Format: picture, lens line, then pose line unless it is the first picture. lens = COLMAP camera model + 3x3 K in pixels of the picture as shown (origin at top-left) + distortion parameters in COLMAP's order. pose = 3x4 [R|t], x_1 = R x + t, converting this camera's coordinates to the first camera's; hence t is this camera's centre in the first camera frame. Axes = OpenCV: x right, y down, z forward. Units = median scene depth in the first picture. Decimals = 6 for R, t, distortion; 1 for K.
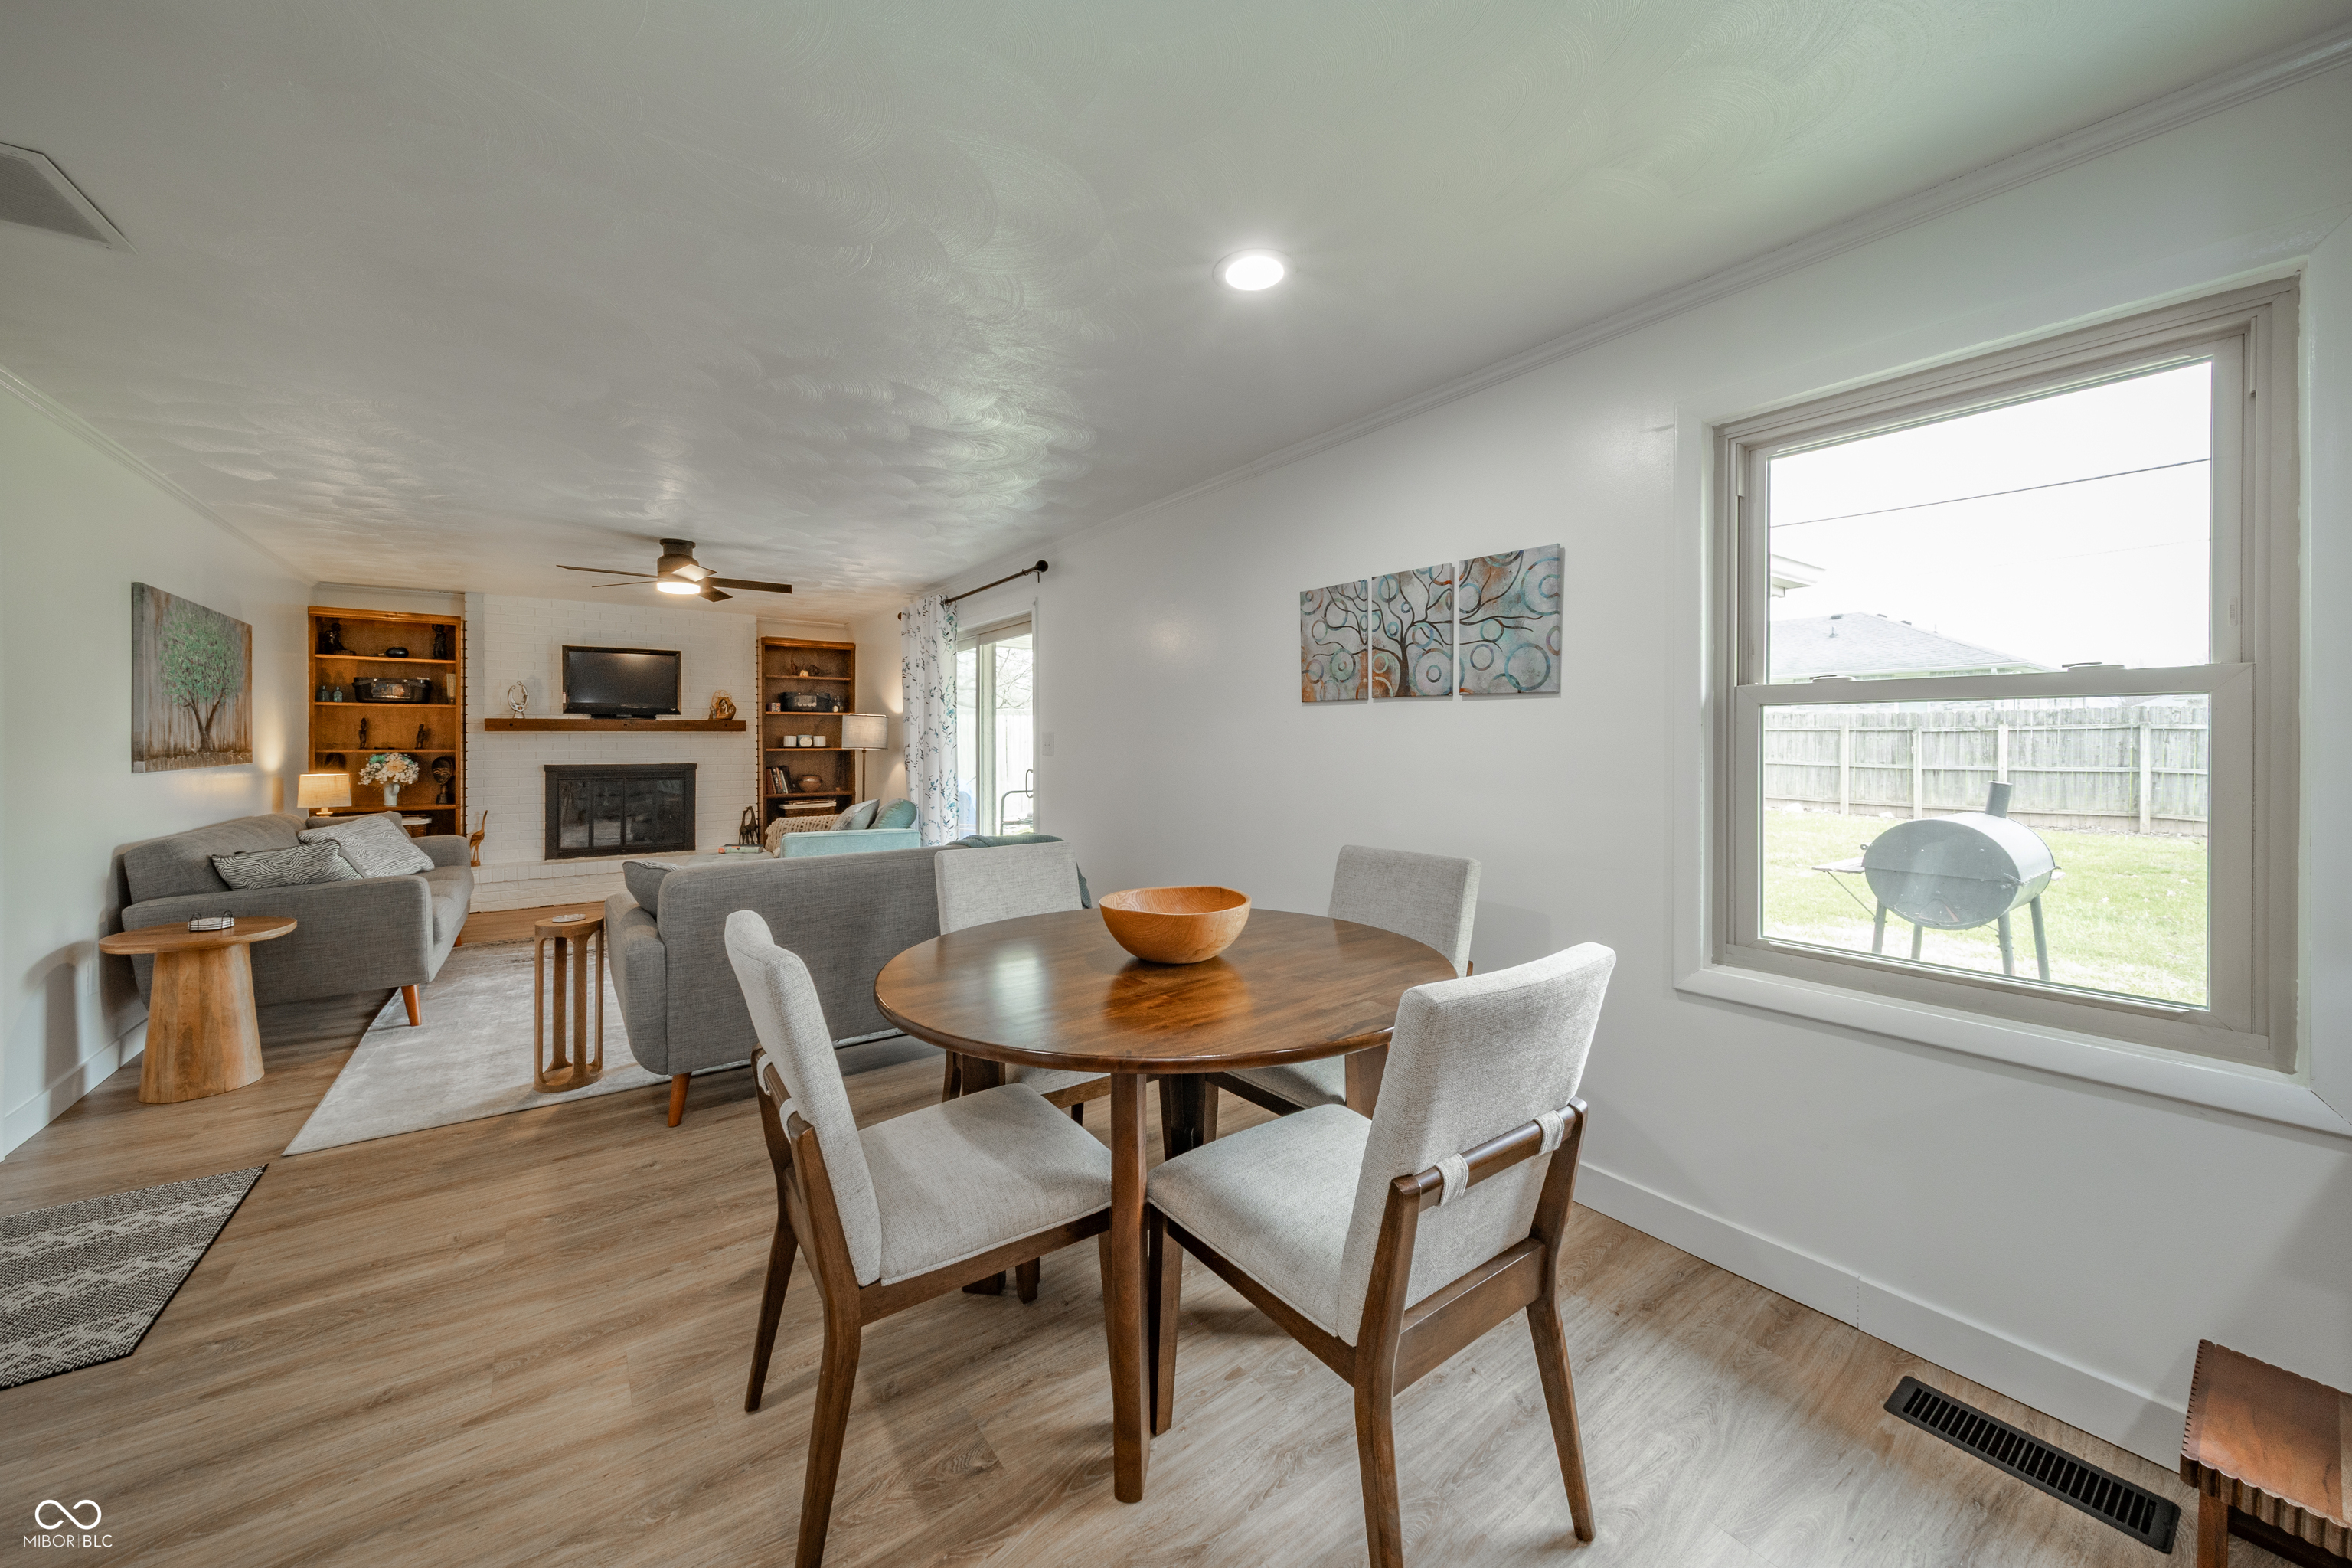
lens RADIAL K [[918.1, 0, 1187.7], [0, 918.1, 752.5], [0, 0, 1]] dist [0.000479, -0.000343]
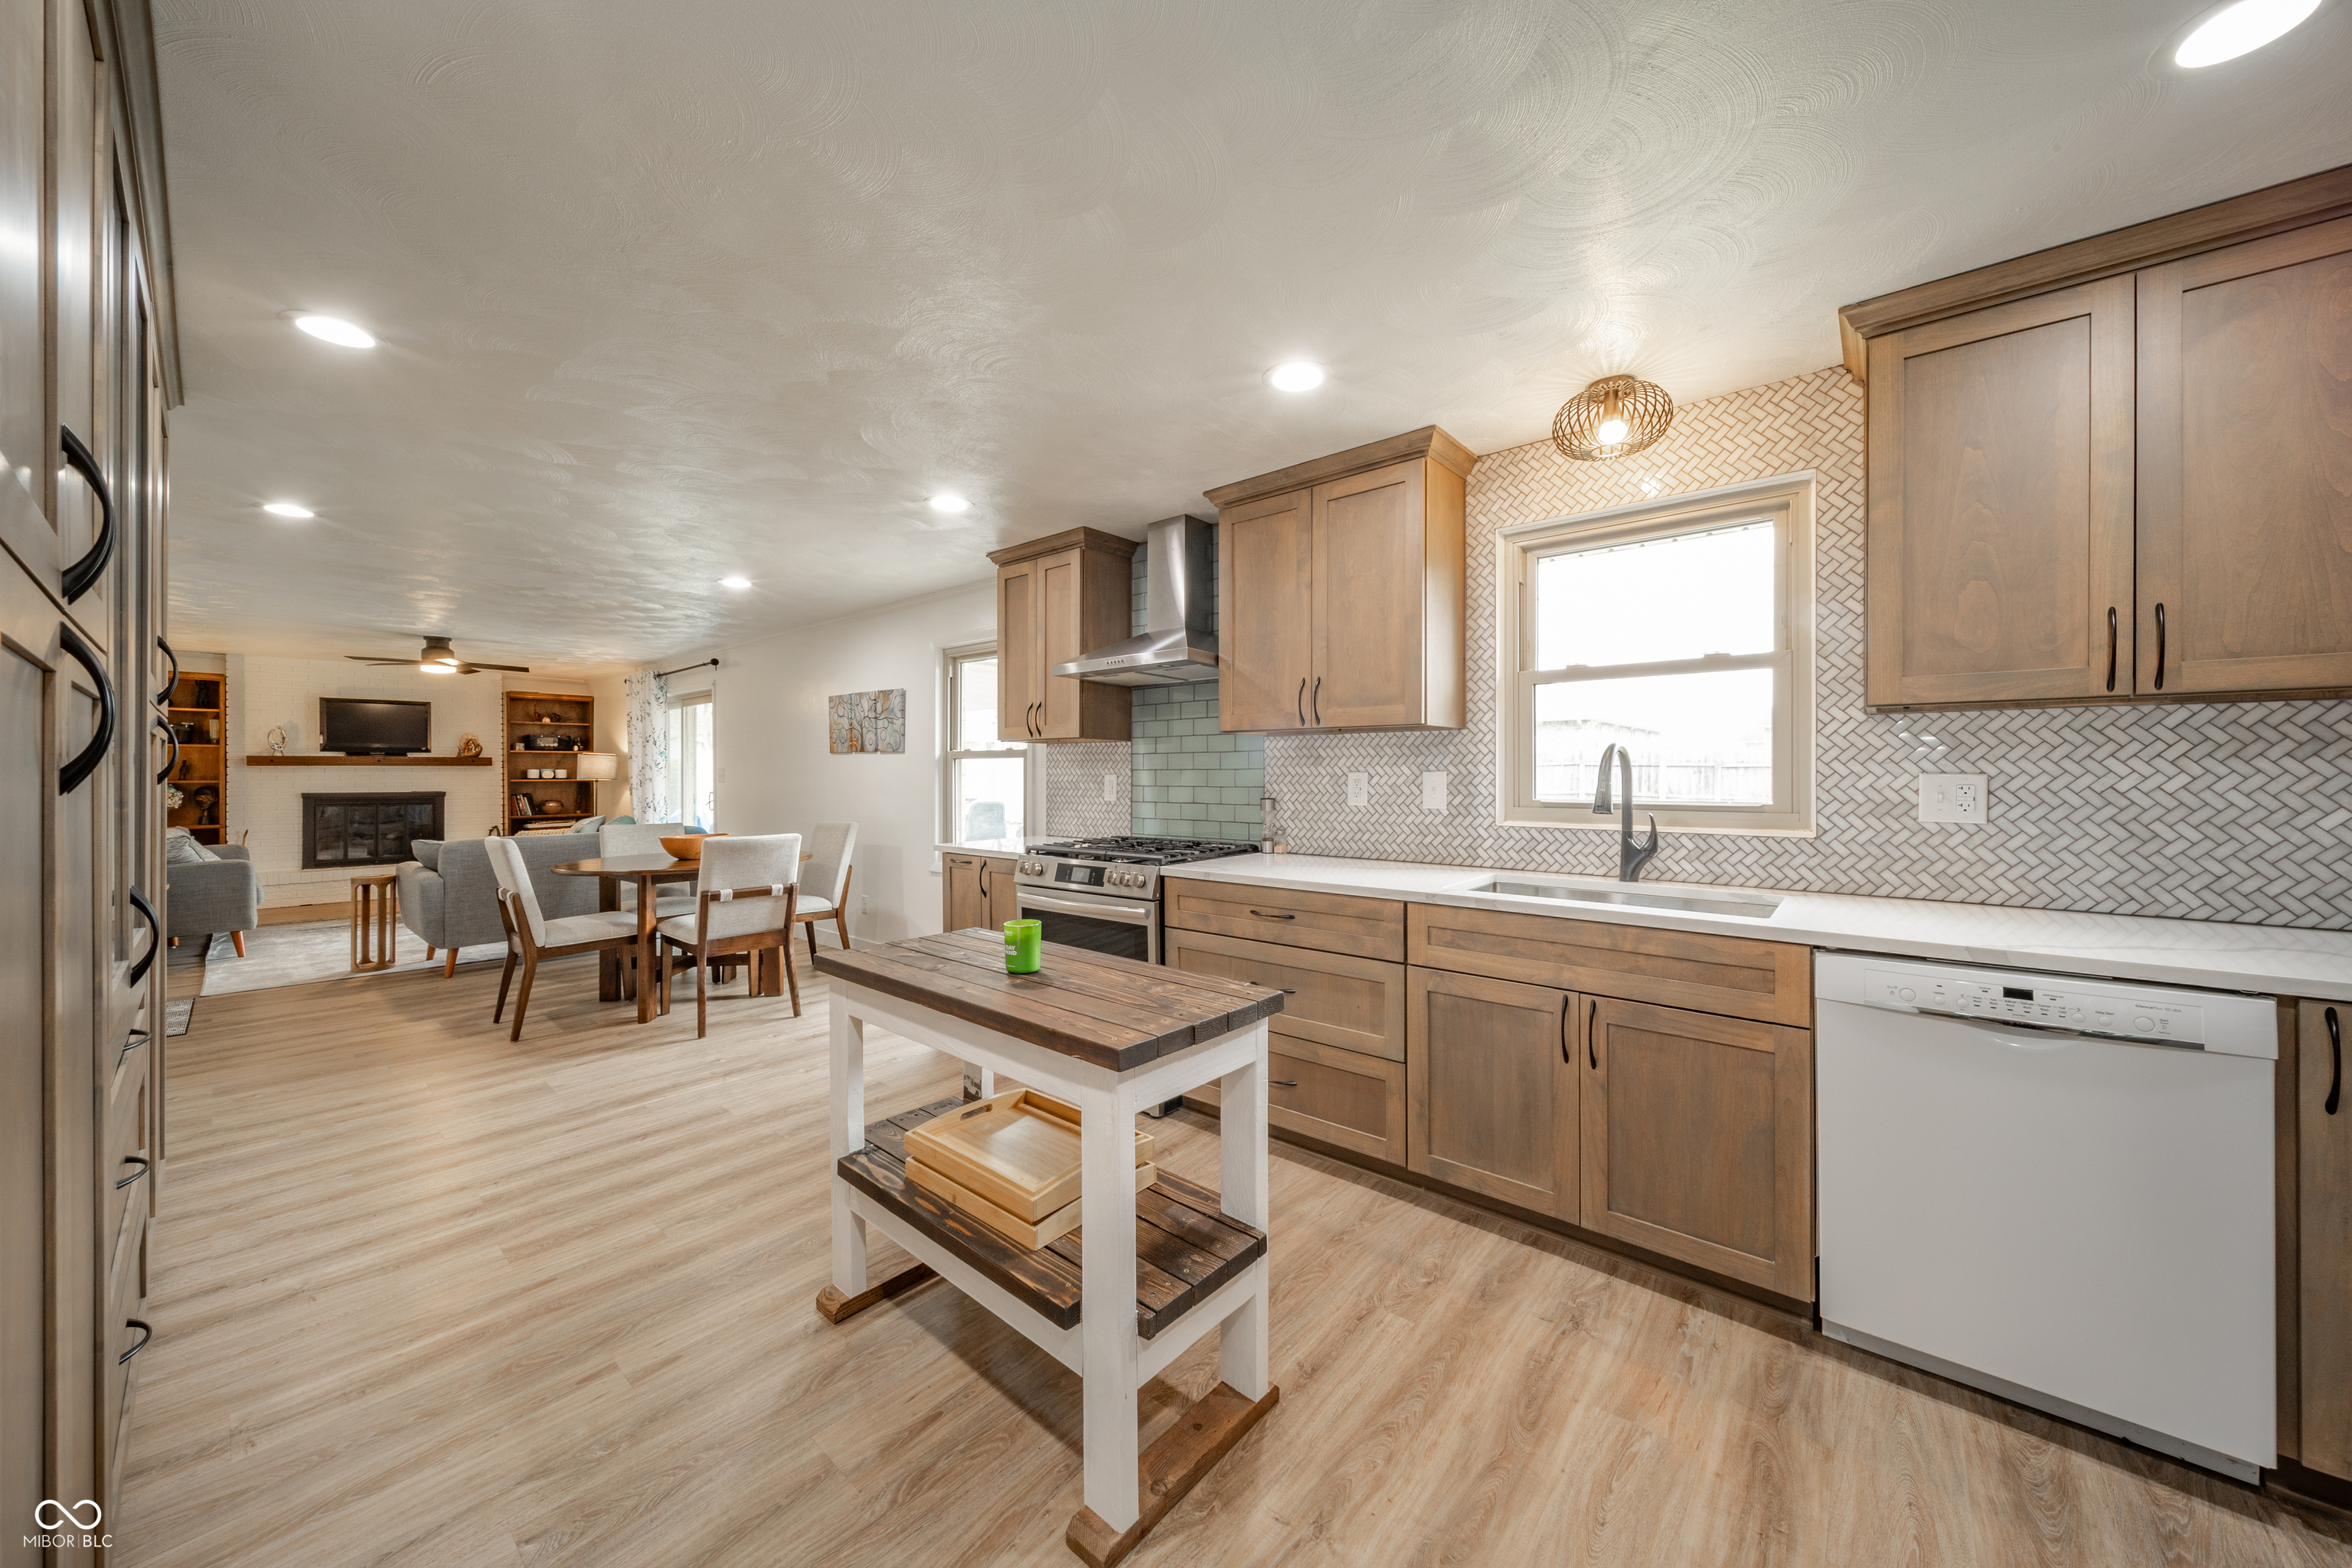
lens RADIAL K [[790.5, 0, 1155.5], [0, 790.5, 776.9], [0, 0, 1]] dist [-0.000139, -0.000130]
pose [[0.968716, -0.002199, 0.248162, 0.161529], [0.004141, 0.999965, -0.007303, 0.004496], [-0.248138, 0.008102, 0.968691, -0.338760]]
